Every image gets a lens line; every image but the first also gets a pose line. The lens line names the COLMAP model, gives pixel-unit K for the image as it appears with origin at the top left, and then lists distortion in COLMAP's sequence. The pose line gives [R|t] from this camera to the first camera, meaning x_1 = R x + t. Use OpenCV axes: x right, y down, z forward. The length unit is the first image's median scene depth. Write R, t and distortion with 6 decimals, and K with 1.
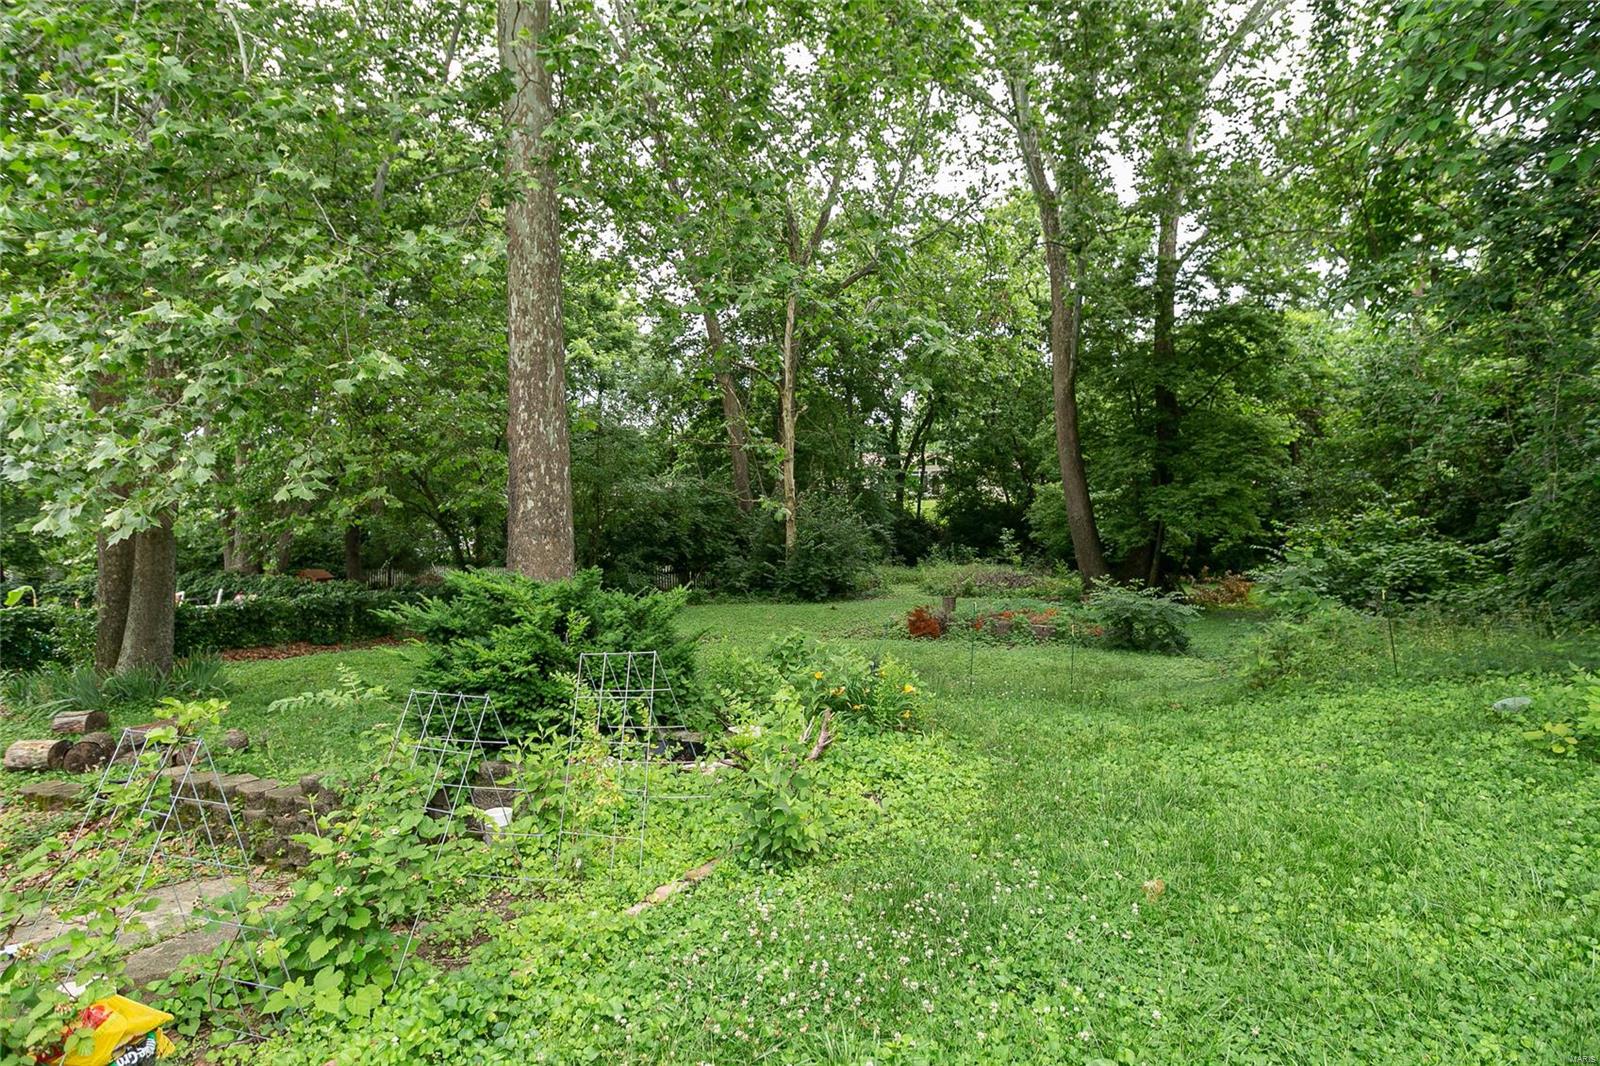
lens RADIAL K [[915.3, 0, 799.5], [0, 915.3, 534.3], [0, 0, 1]] dist [-0.001733, 0.000699]
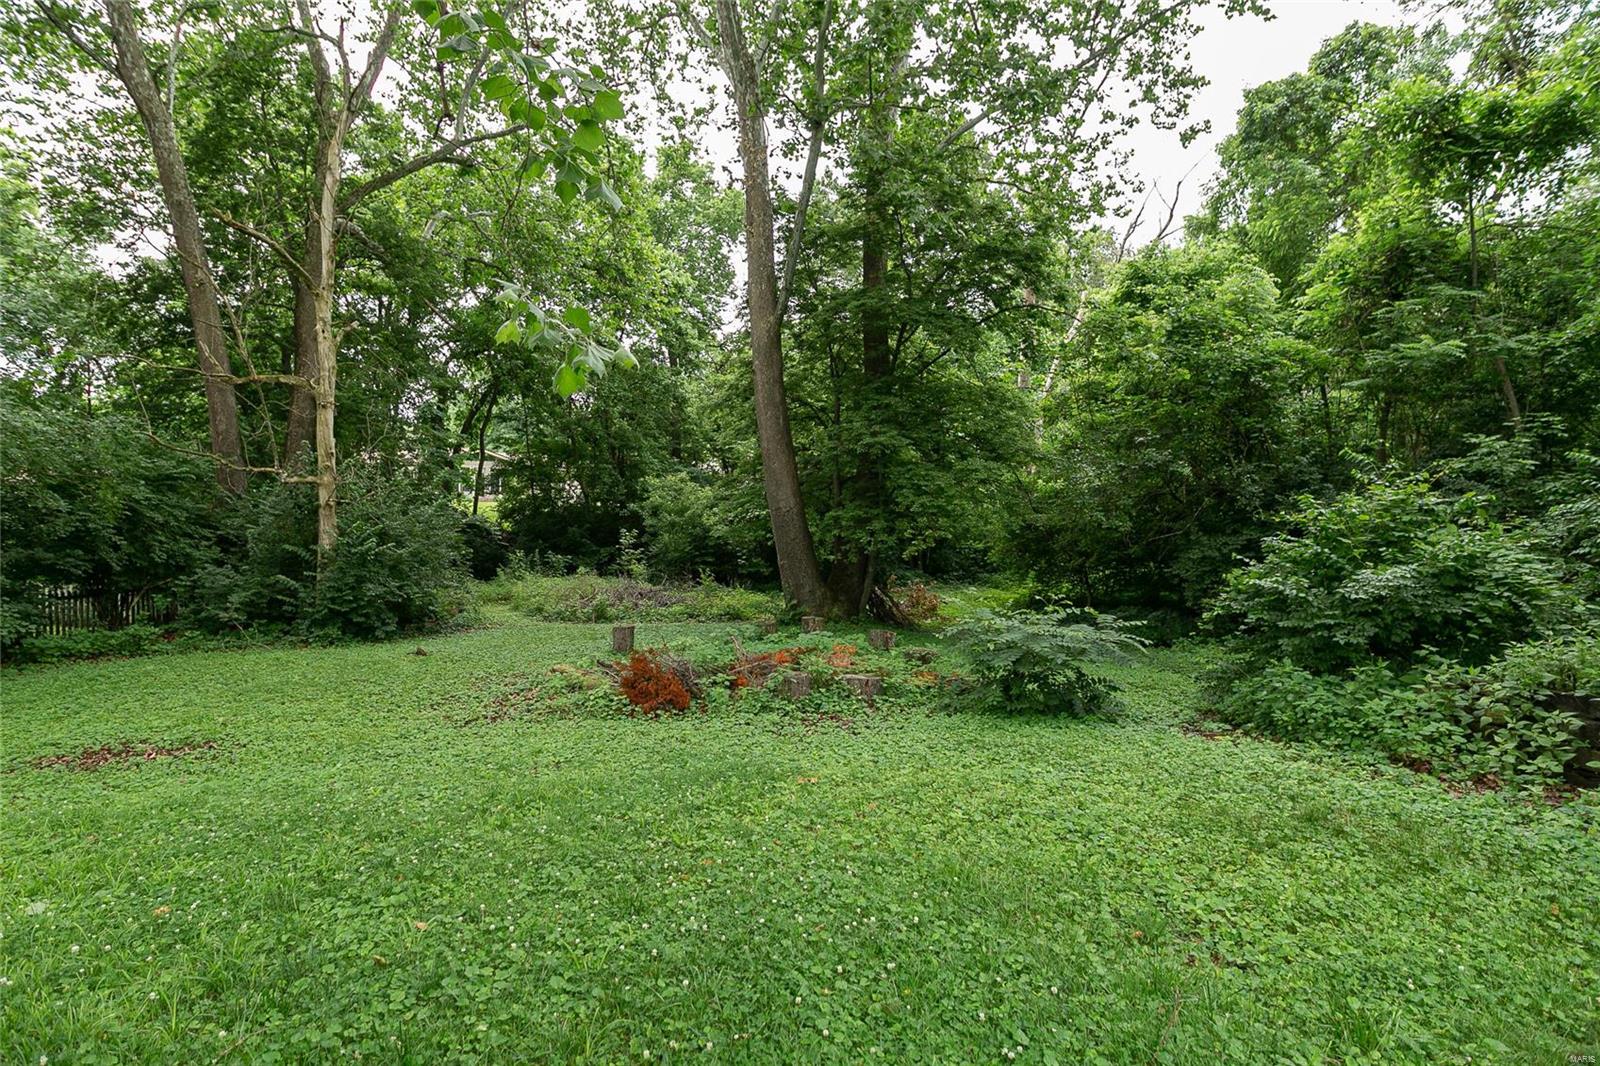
lens RADIAL K [[915.3, 0, 803.4], [0, 915.3, 540.4], [0, 0, 1]] dist [-0.001733, 0.000699]
pose [[0.867180, 0.009089, 0.497912, -0.034579], [-0.005086, 0.999943, -0.009395, 0.010843], [-0.497969, 0.005615, 0.867177, 0.299258]]
